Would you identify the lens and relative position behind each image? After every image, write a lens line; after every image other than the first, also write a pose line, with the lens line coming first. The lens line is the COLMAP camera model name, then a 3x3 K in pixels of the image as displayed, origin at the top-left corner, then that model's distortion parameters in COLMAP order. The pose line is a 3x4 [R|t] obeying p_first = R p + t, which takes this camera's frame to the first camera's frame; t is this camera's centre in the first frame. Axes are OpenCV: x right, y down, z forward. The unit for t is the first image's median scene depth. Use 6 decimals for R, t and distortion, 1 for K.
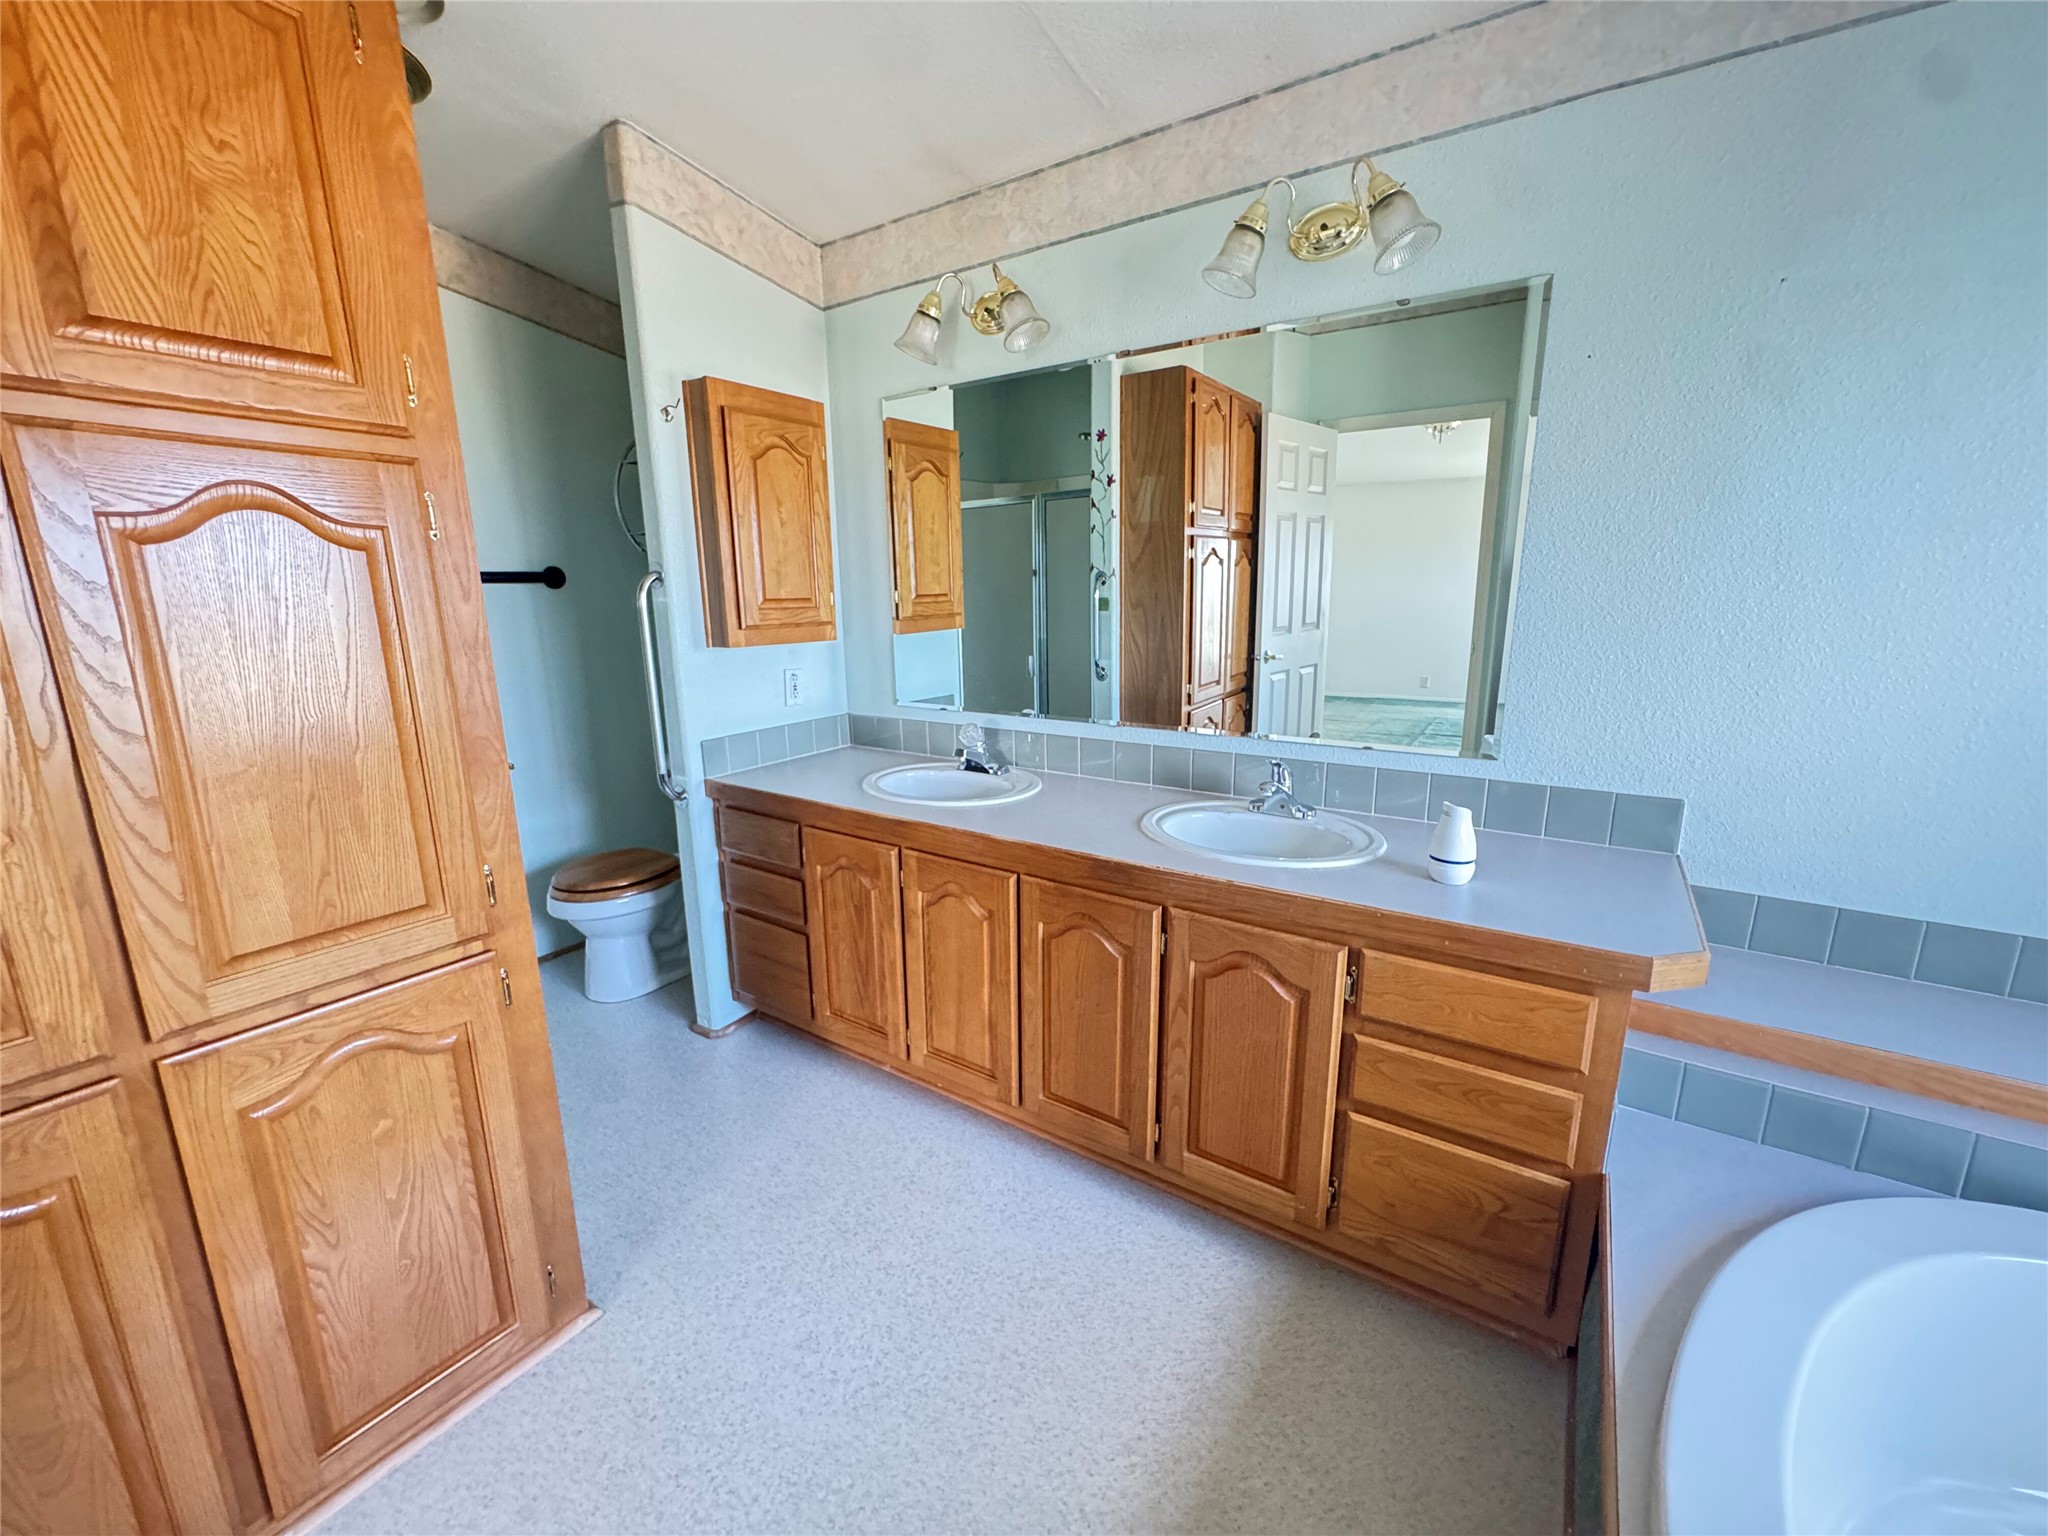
lens RADIAL K [[816.9, 0, 1022.1], [0, 816.9, 765.0], [0, 0, 1]] dist [-0.007565, 0.000285]
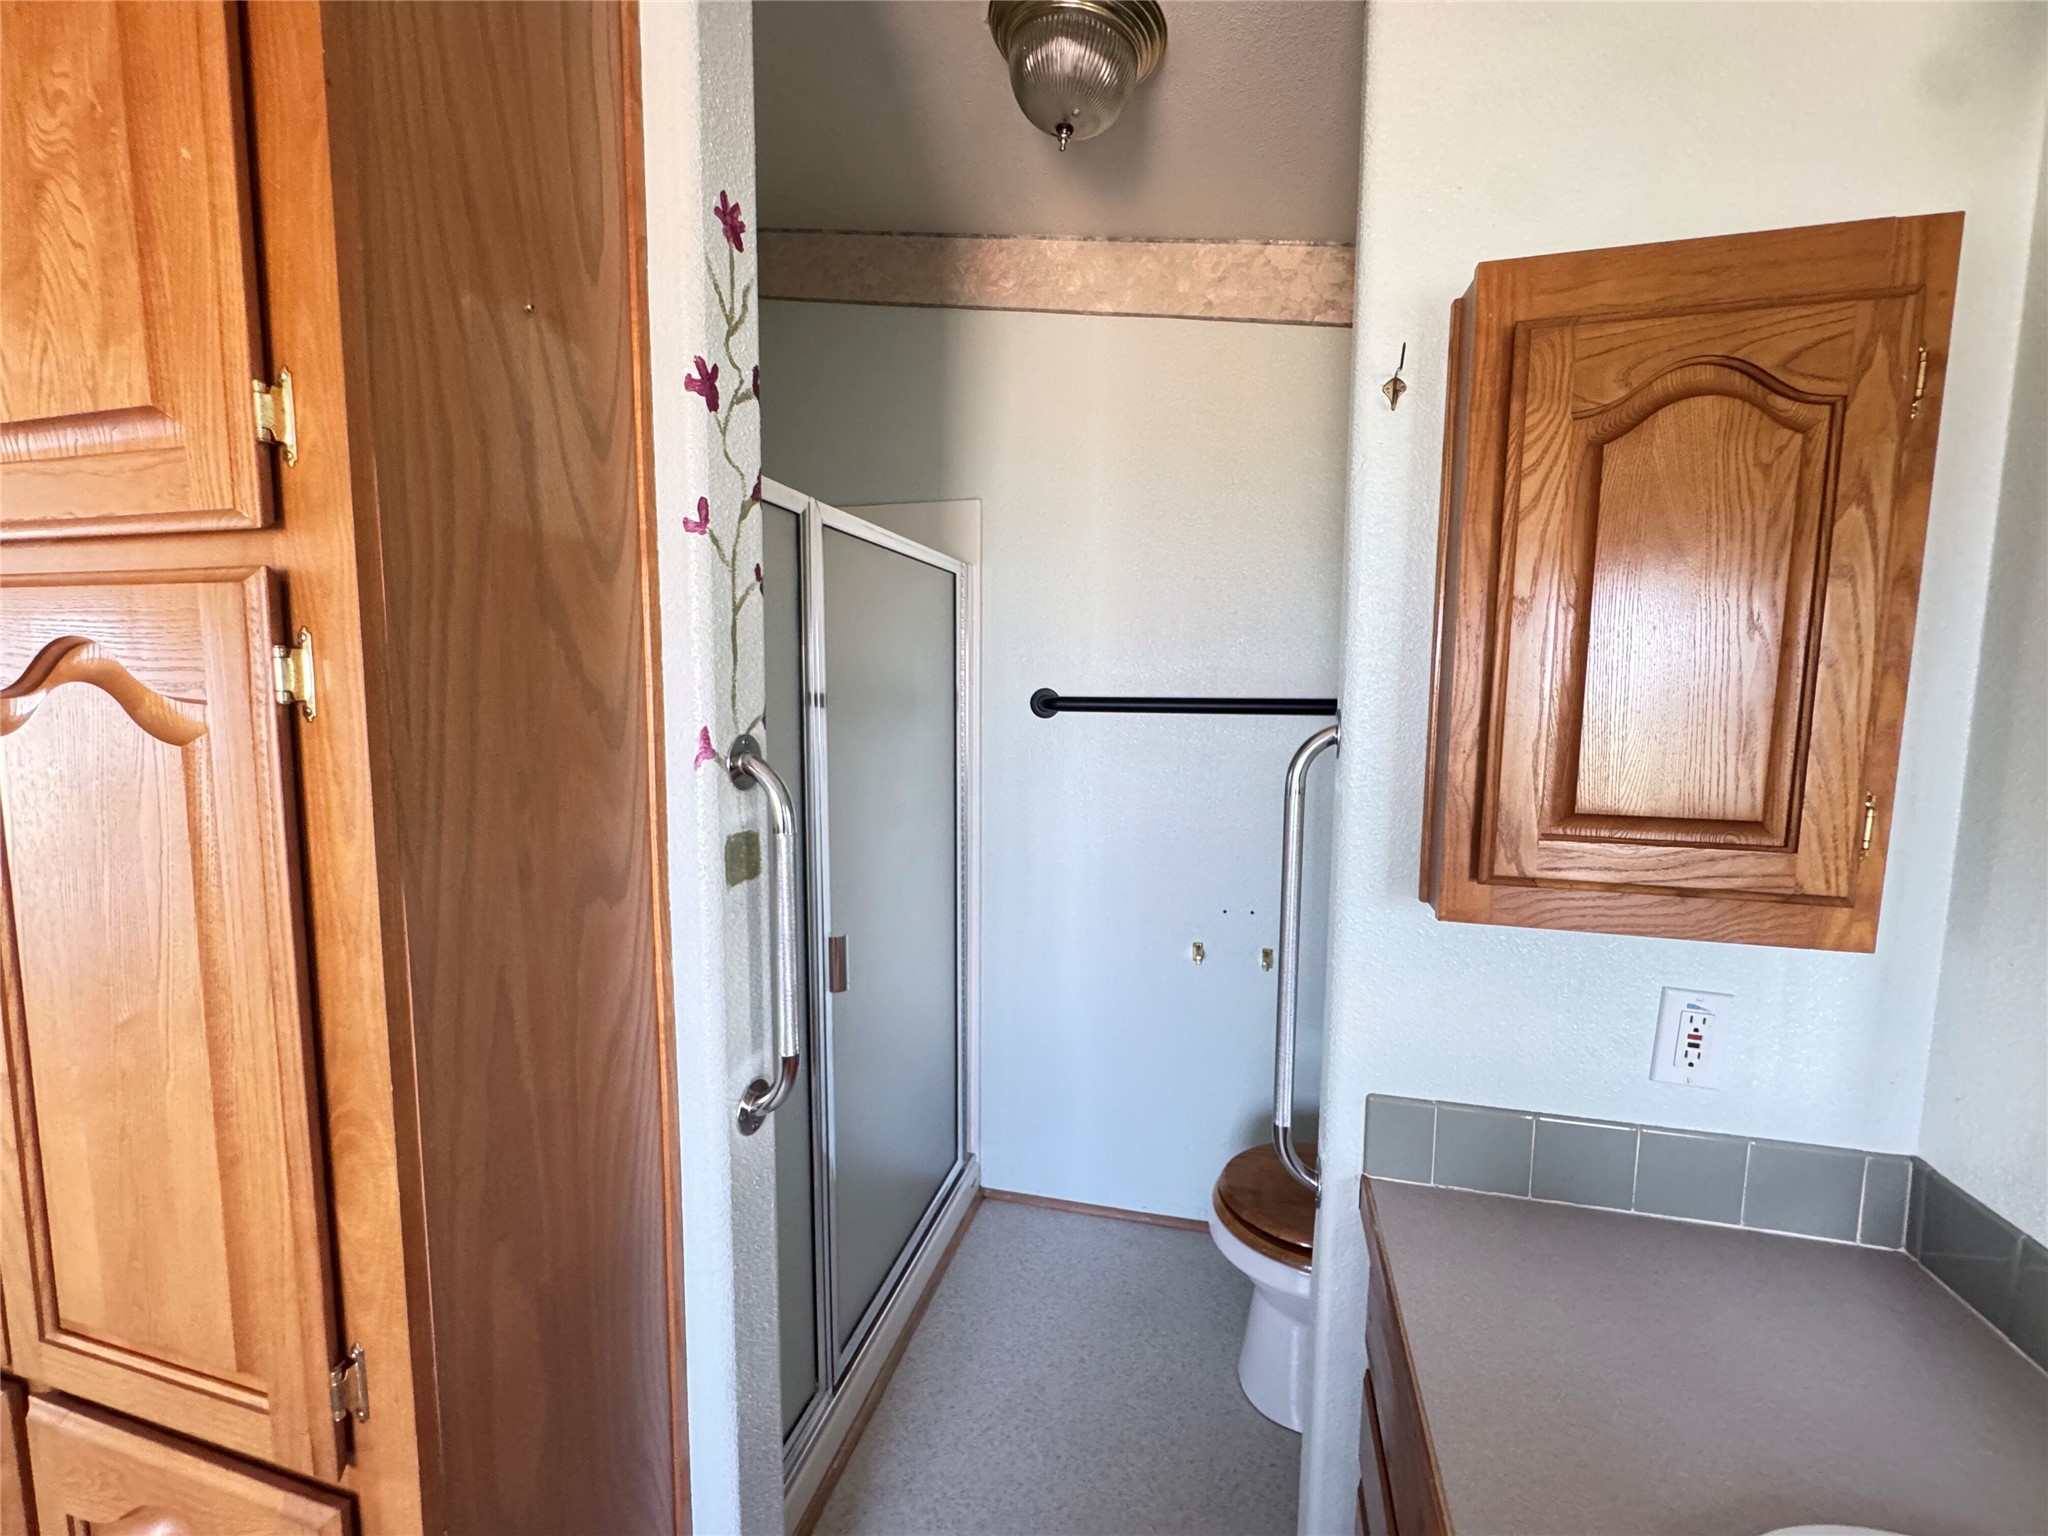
lens RADIAL K [[816.9, 0, 1025.4], [0, 816.9, 759.0], [0, 0, 1]] dist [-0.007565, 0.000285]
pose [[0.328302, 0.101571, -0.939096, -0.054849], [-0.208940, 0.977383, 0.032668, -0.194582], [0.921174, 0.185489, 0.342099, 0.667021]]
